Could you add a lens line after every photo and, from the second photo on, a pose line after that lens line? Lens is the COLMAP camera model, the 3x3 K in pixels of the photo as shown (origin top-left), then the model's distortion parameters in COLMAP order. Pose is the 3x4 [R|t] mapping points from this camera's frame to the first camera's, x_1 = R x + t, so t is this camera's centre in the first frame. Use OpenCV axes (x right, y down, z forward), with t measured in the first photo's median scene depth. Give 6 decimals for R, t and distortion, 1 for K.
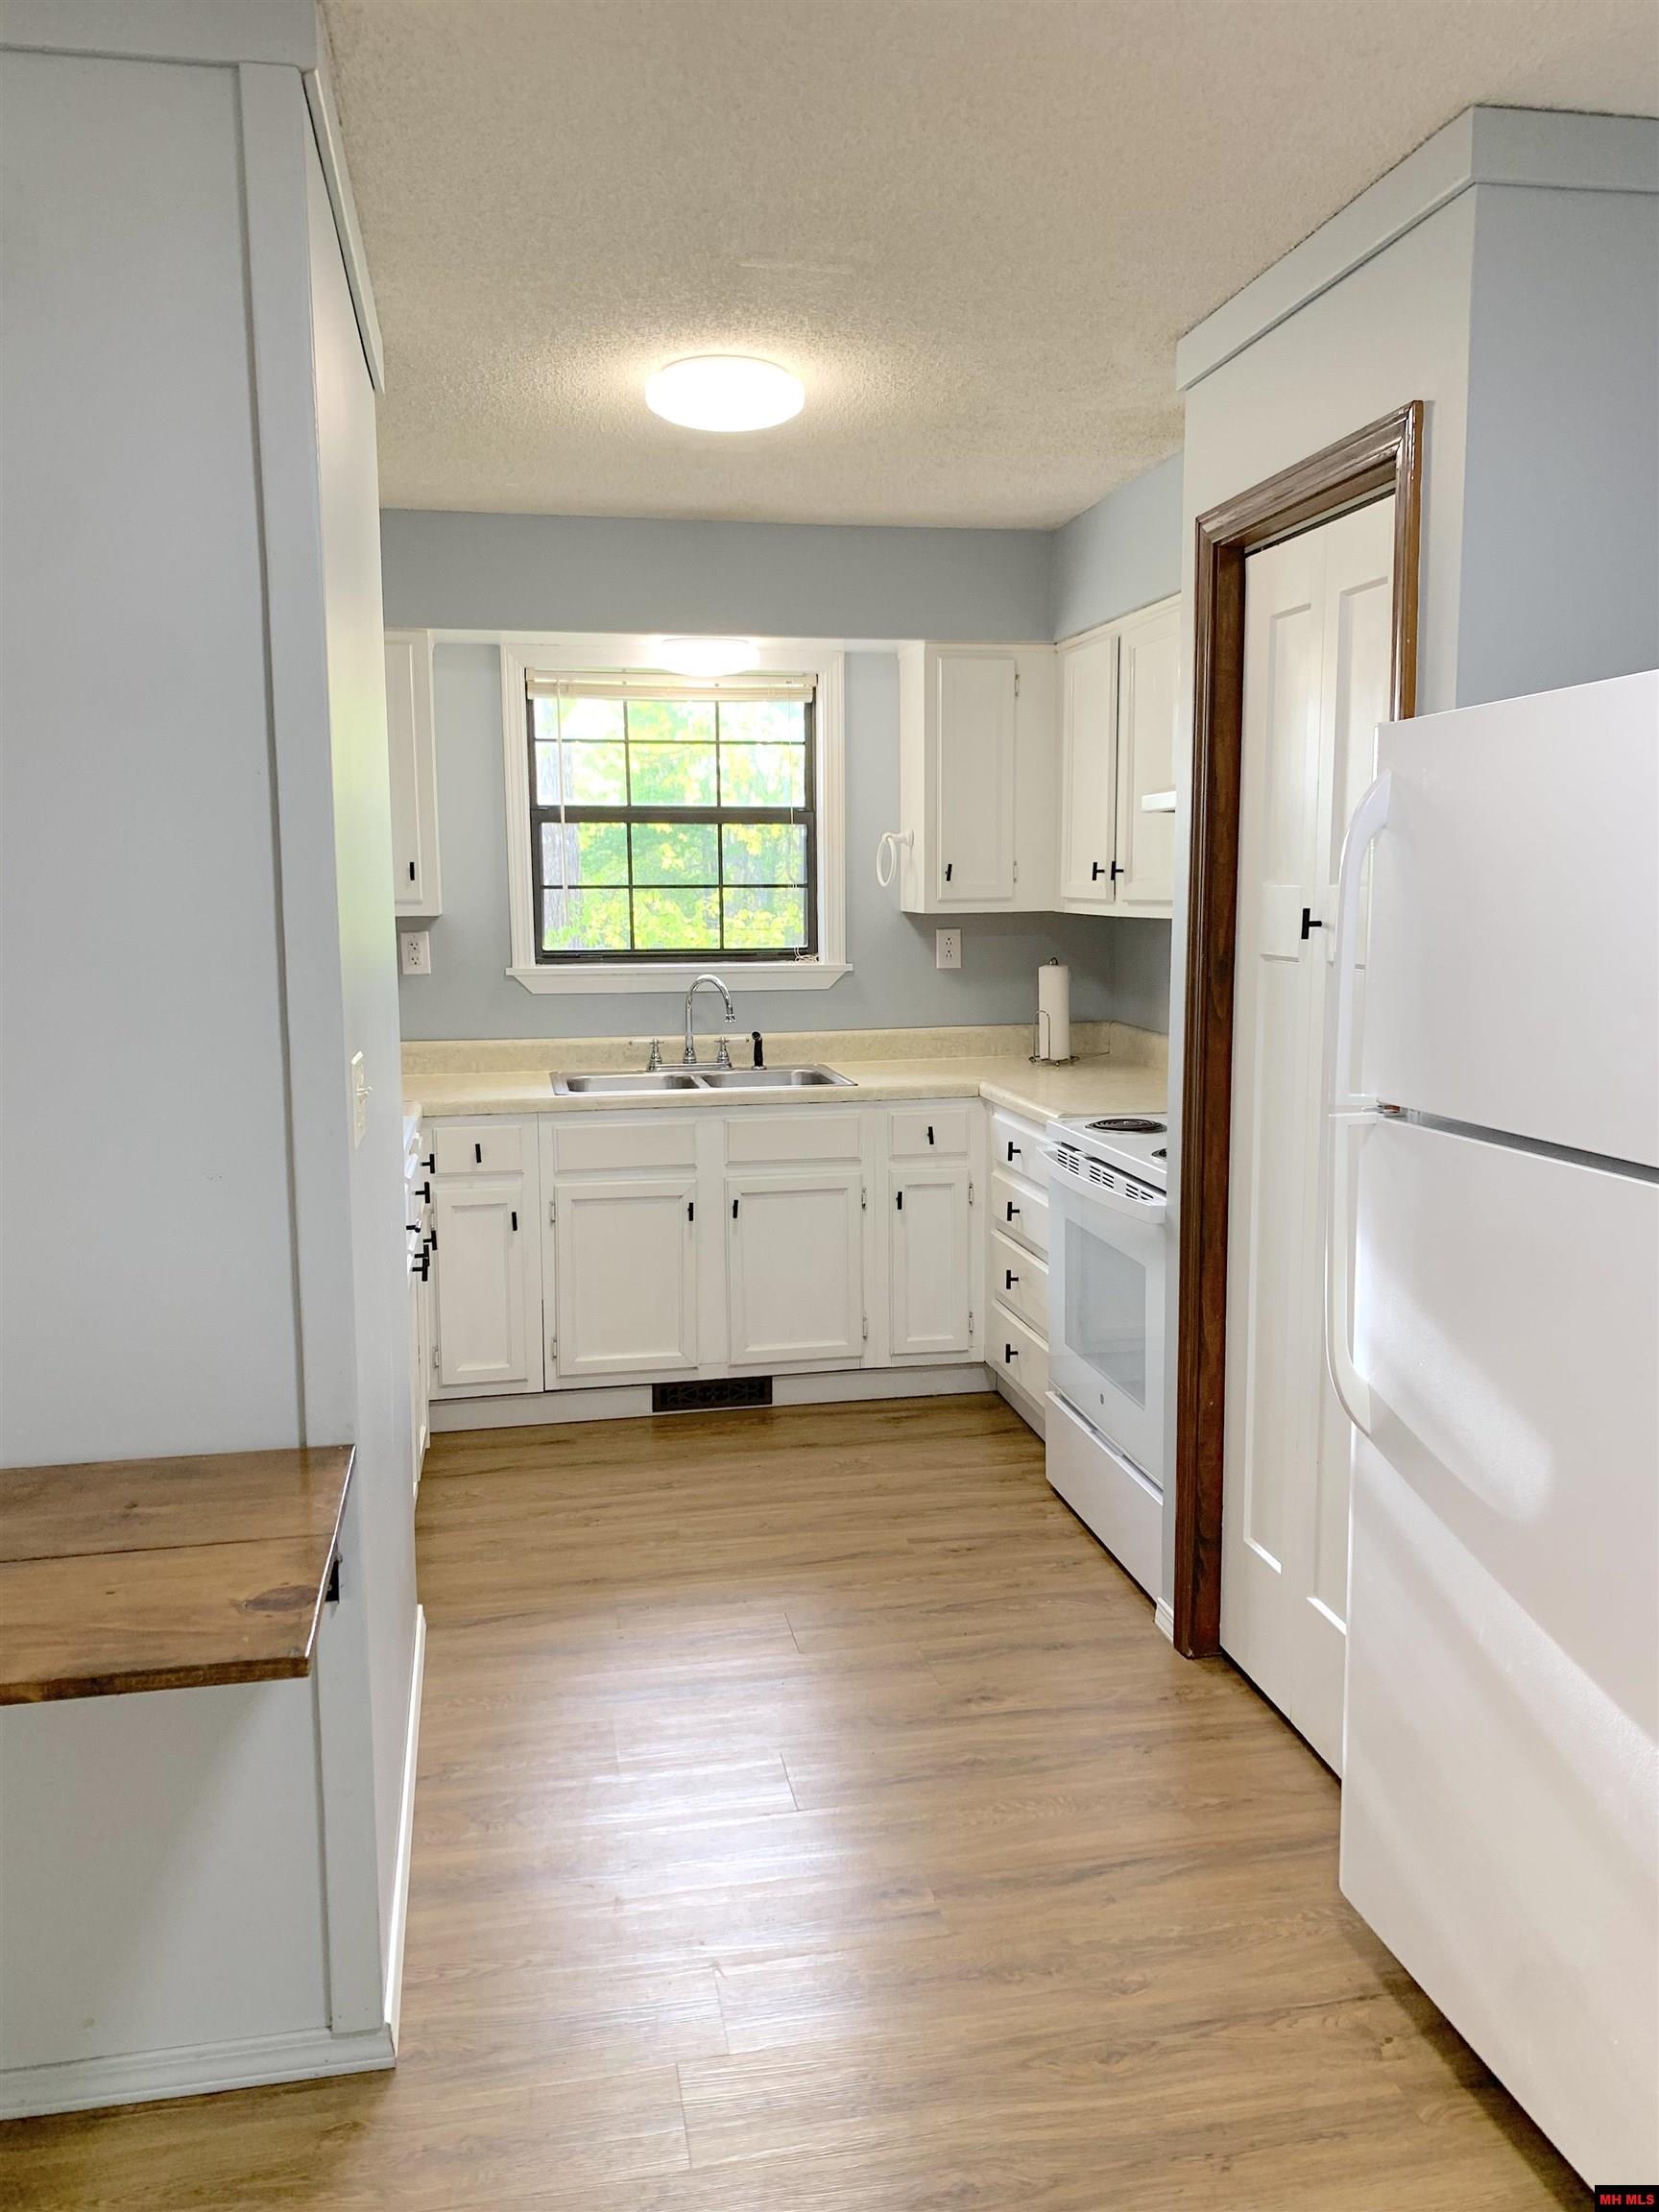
lens RADIAL K [[1685.1, 0, 825.3], [0, 1685.1, 1107.7], [0, 0, 1]] dist [0.049430, -0.071703]
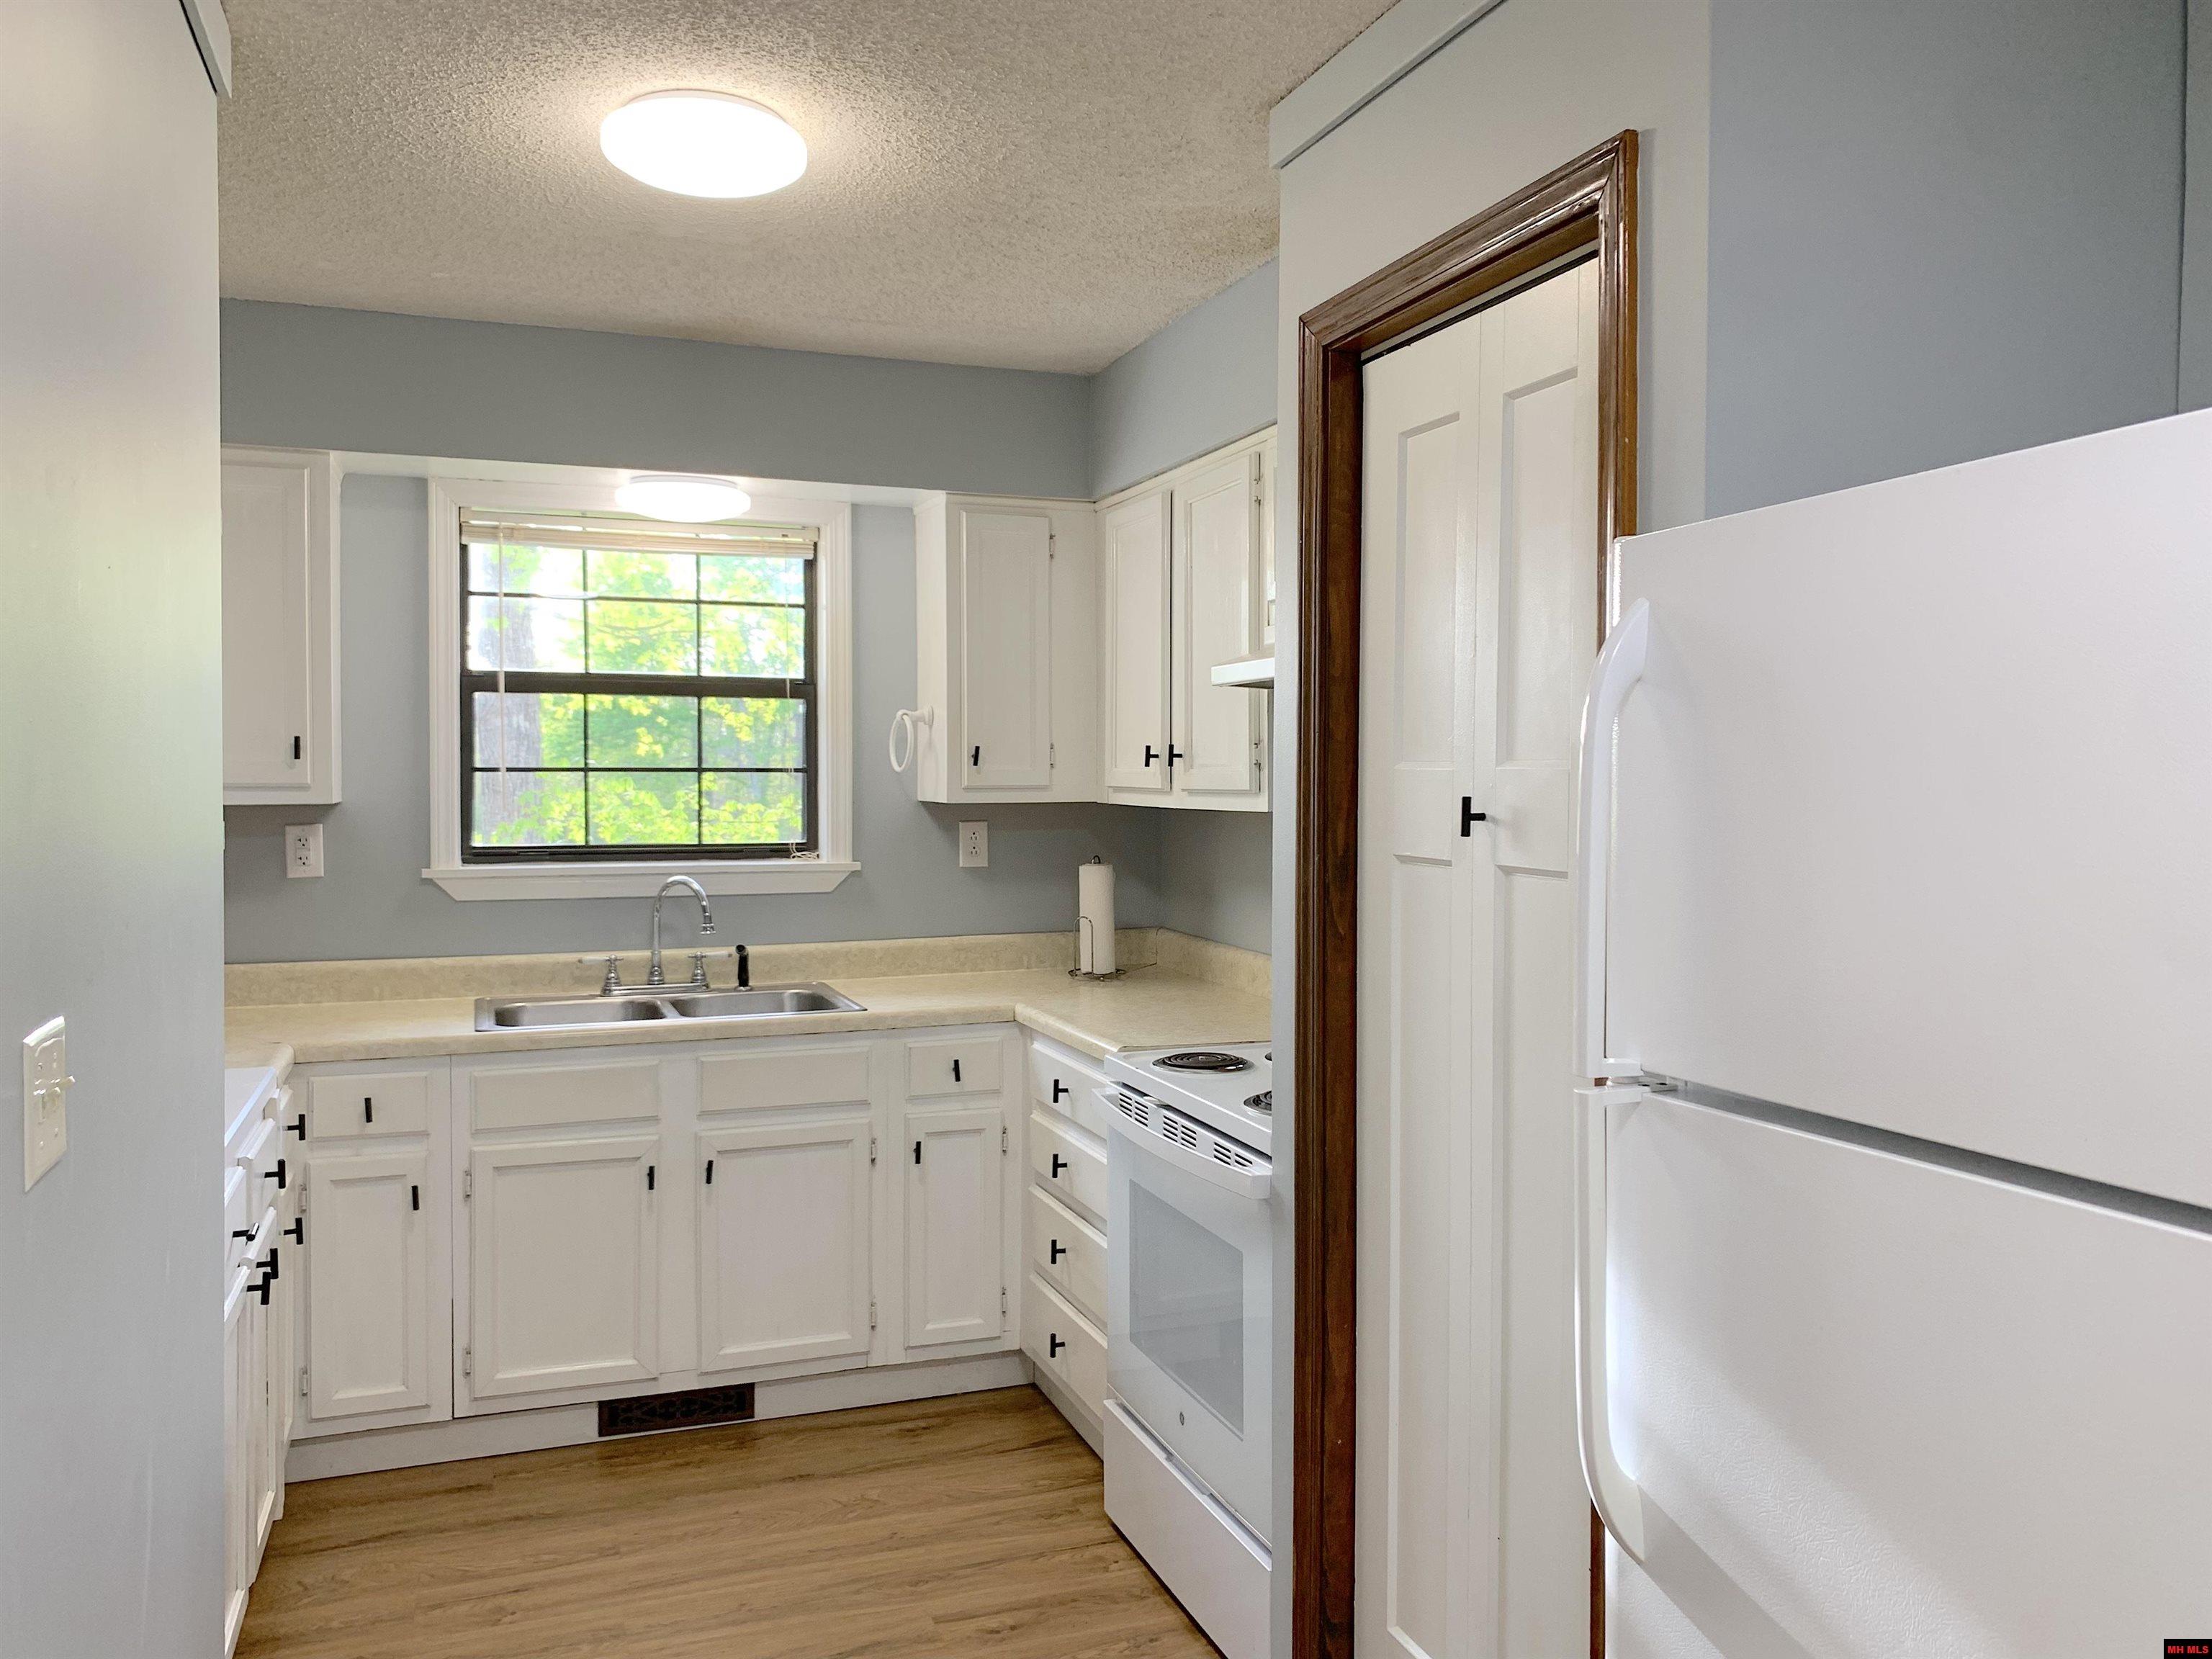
lens RADIAL K [[1685.1, 0, 1092.3], [0, 1685.1, 795.3], [0, 0, 1]] dist [0.049430, -0.071703]
pose [[0.987245, 0.006007, 0.159093, -0.003909], [0.013439, 0.992577, -0.120870, -0.017983], [-0.158638, 0.121466, 0.979837, 0.177511]]
